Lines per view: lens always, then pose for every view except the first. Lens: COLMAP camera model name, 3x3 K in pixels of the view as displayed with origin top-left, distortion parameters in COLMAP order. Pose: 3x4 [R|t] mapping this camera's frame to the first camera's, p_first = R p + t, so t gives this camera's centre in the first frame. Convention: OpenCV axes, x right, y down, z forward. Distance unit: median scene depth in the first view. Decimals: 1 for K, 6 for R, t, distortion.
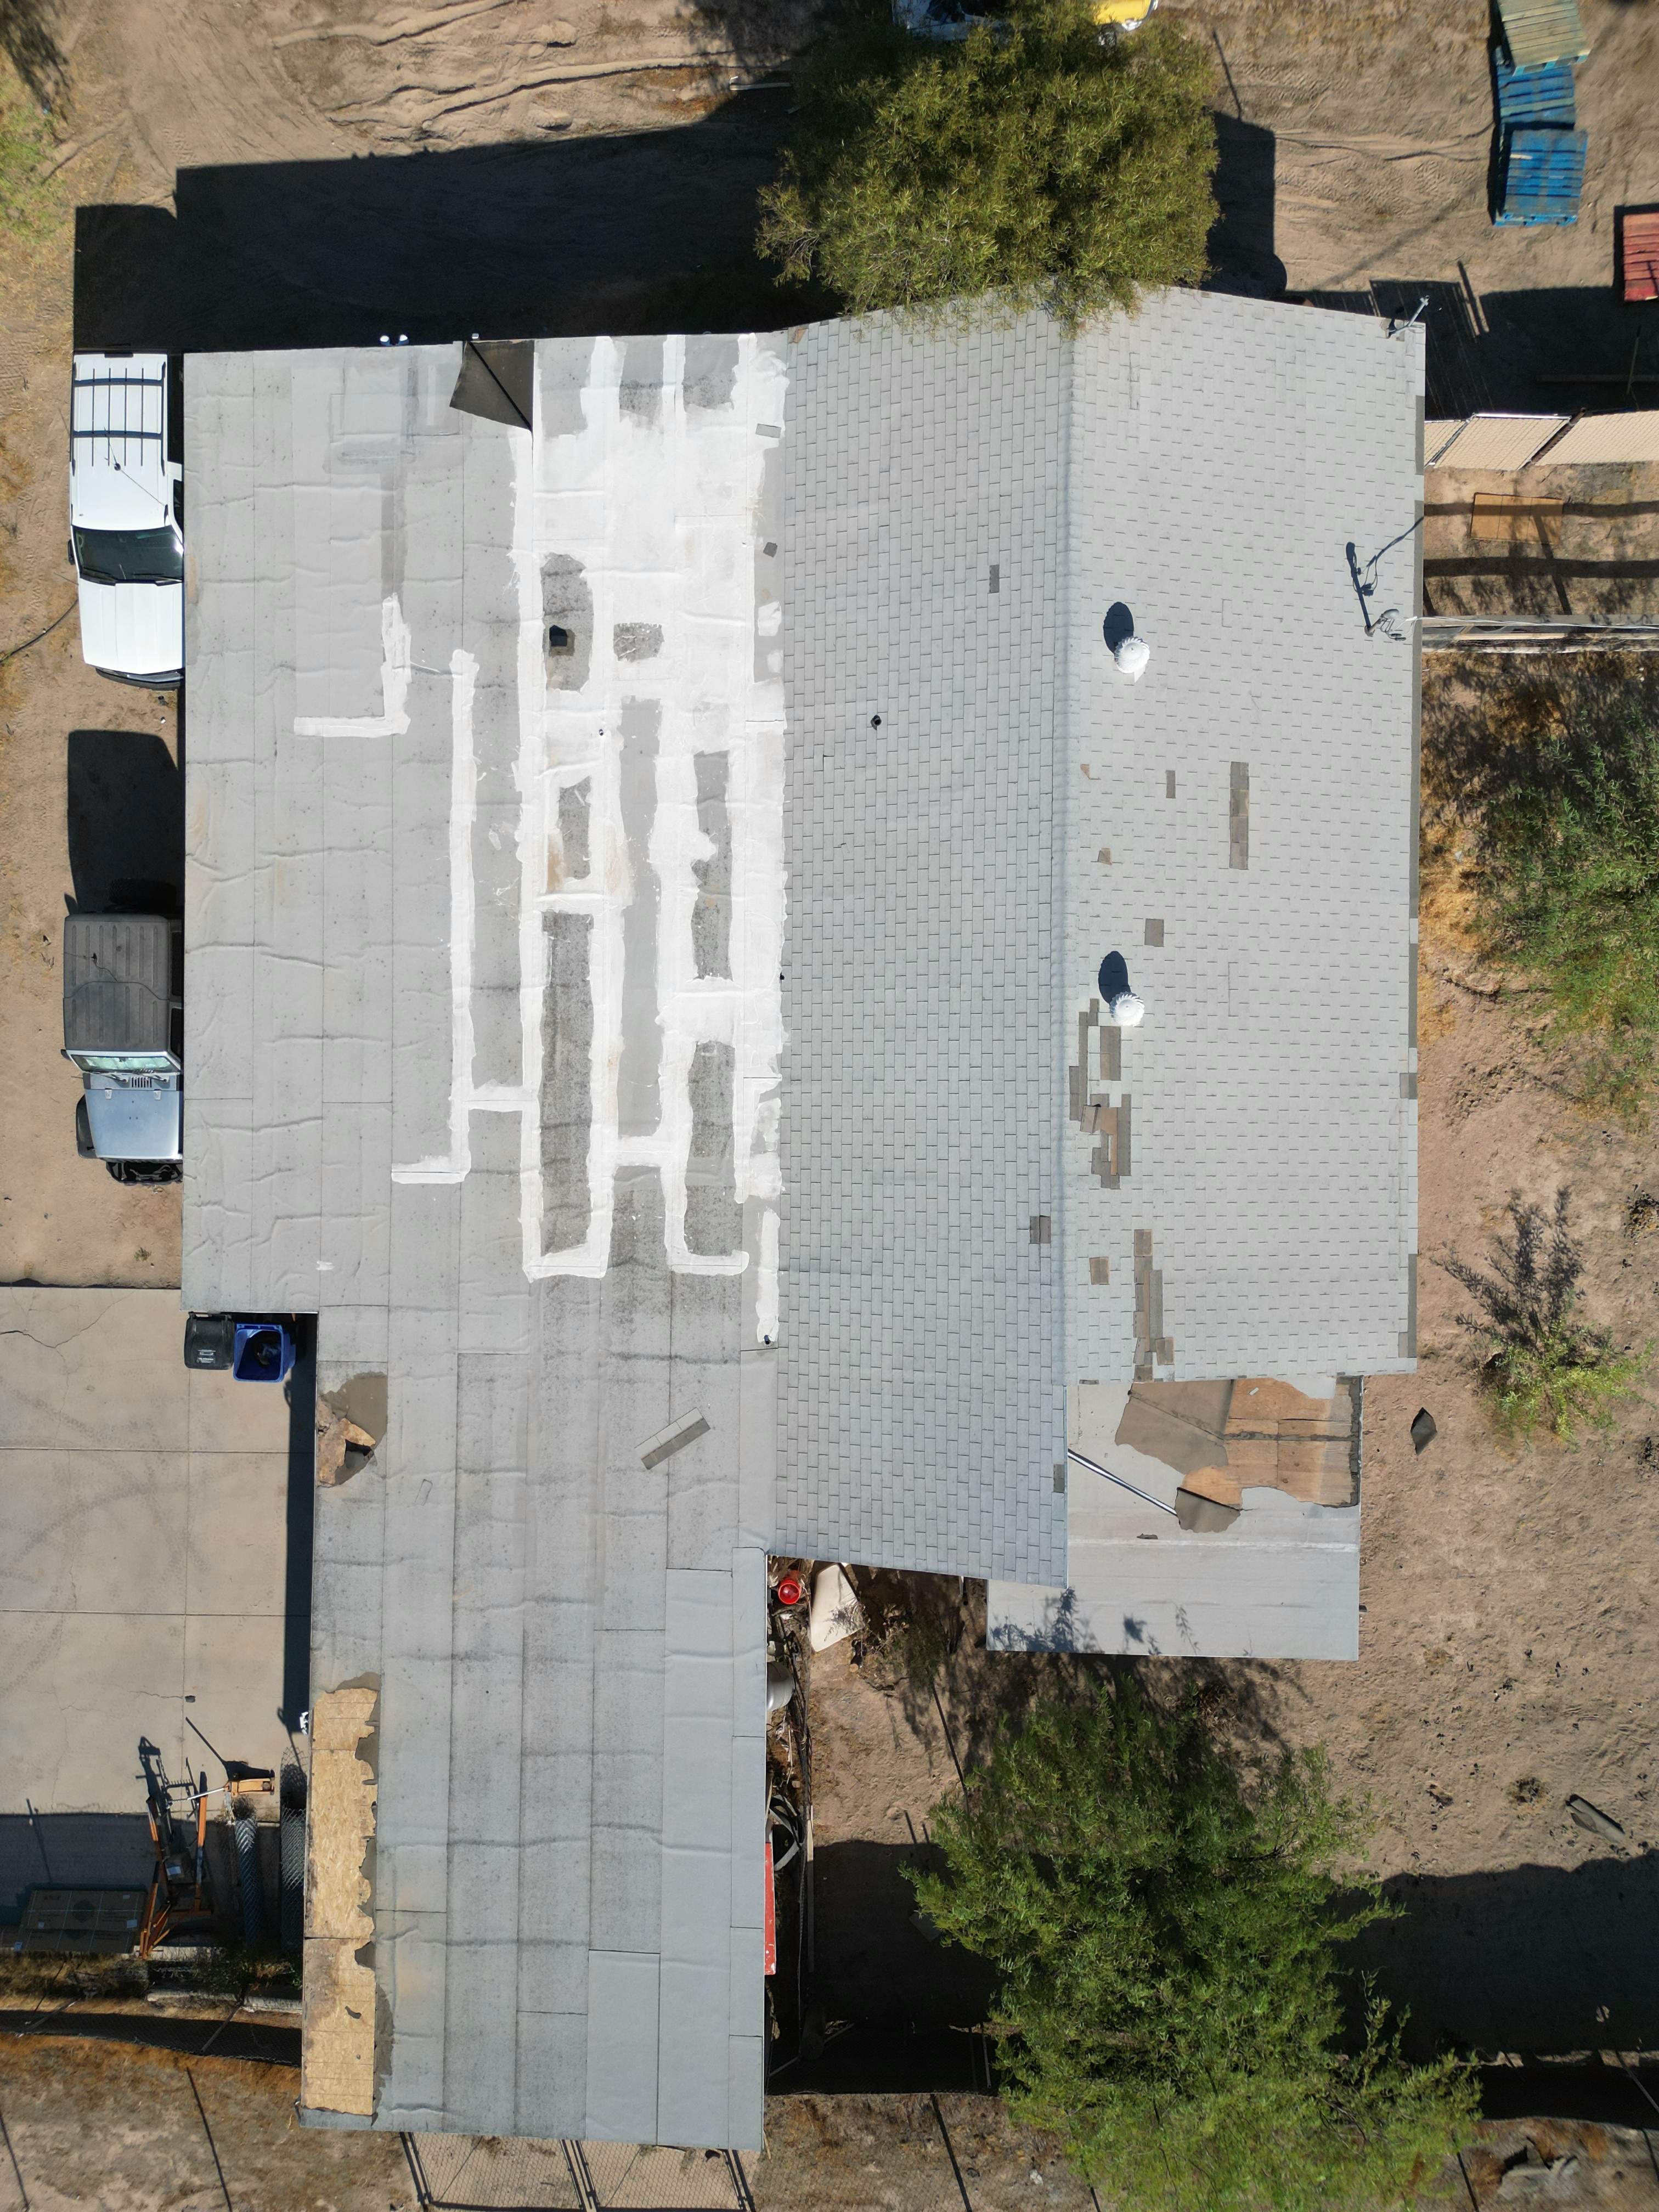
lens RADIAL K [[1843.4, 0, 797.4], [0, 1843.4, 1109.2], [0, 0, 1]] dist [0.070893, -0.080752]
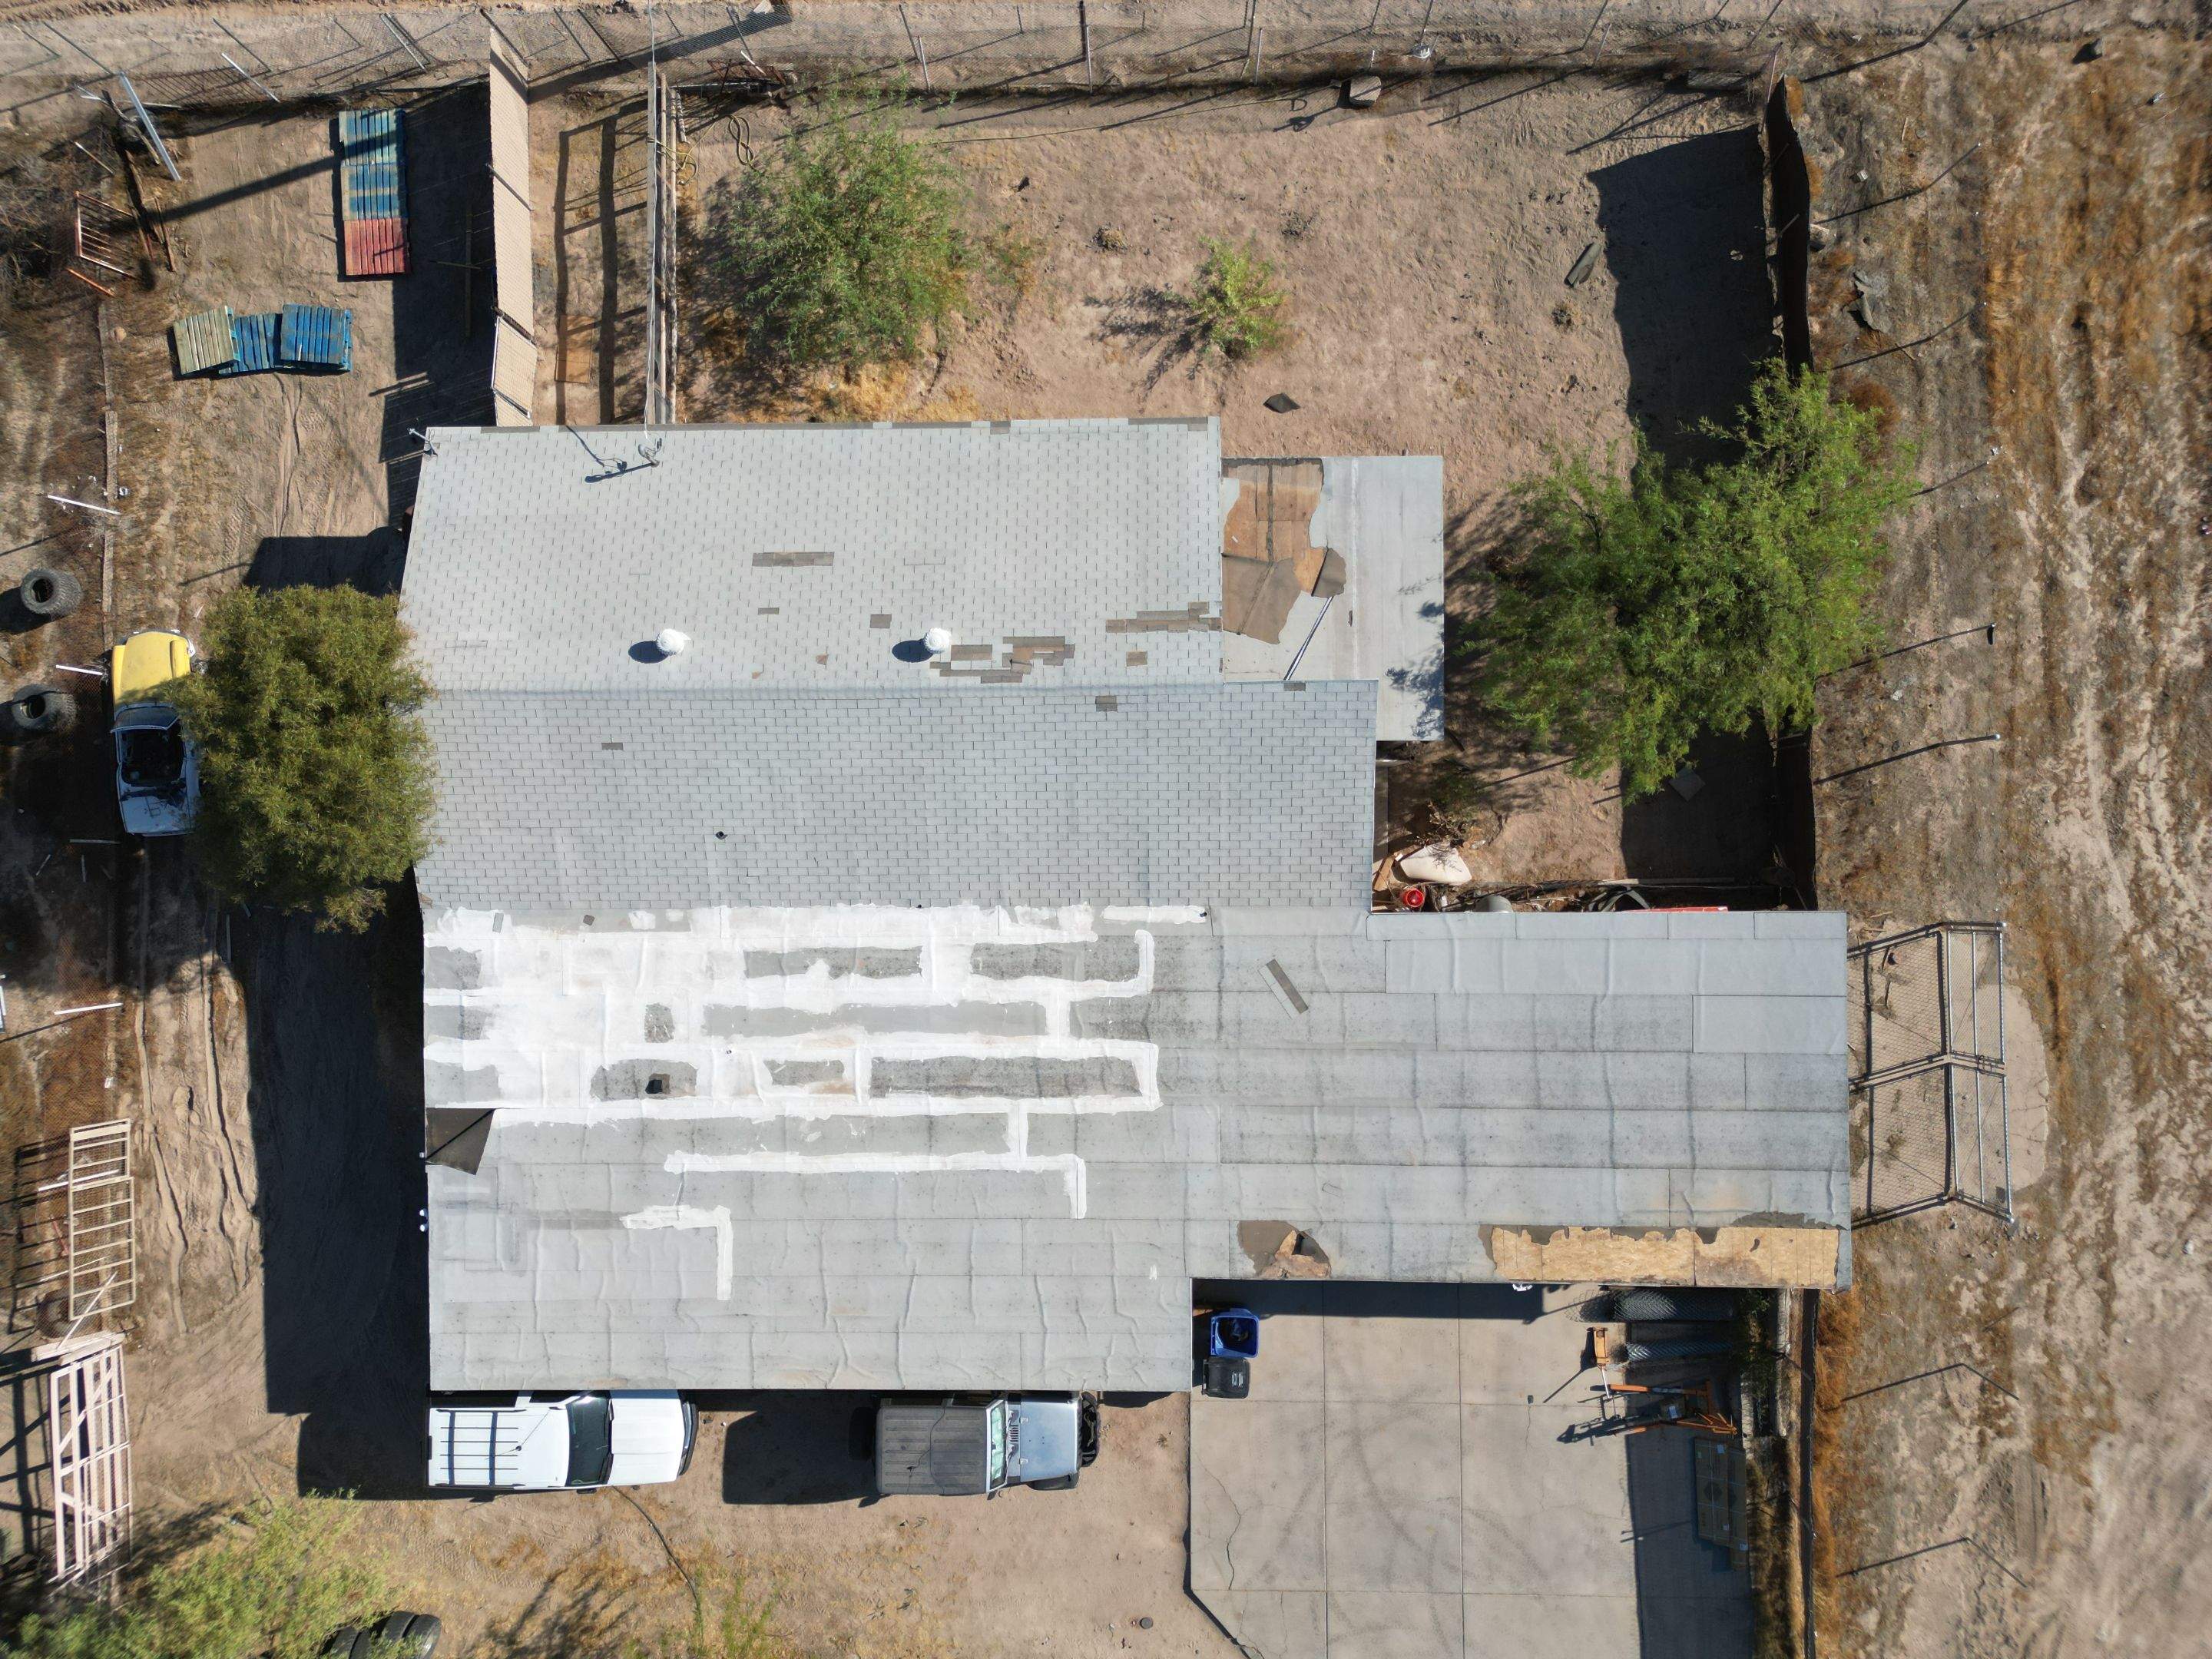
lens RADIAL K [[1931.2, 0, 1109.1], [0, 1931.2, 799.7], [0, 0, 1]] dist [0.096943, -0.177713]
pose [[-0.010636, -0.996697, 0.080507, -0.042706], [0.999122, -0.013856, -0.039550, 0.110602], [0.040535, 0.080015, 0.995969, -0.327669]]
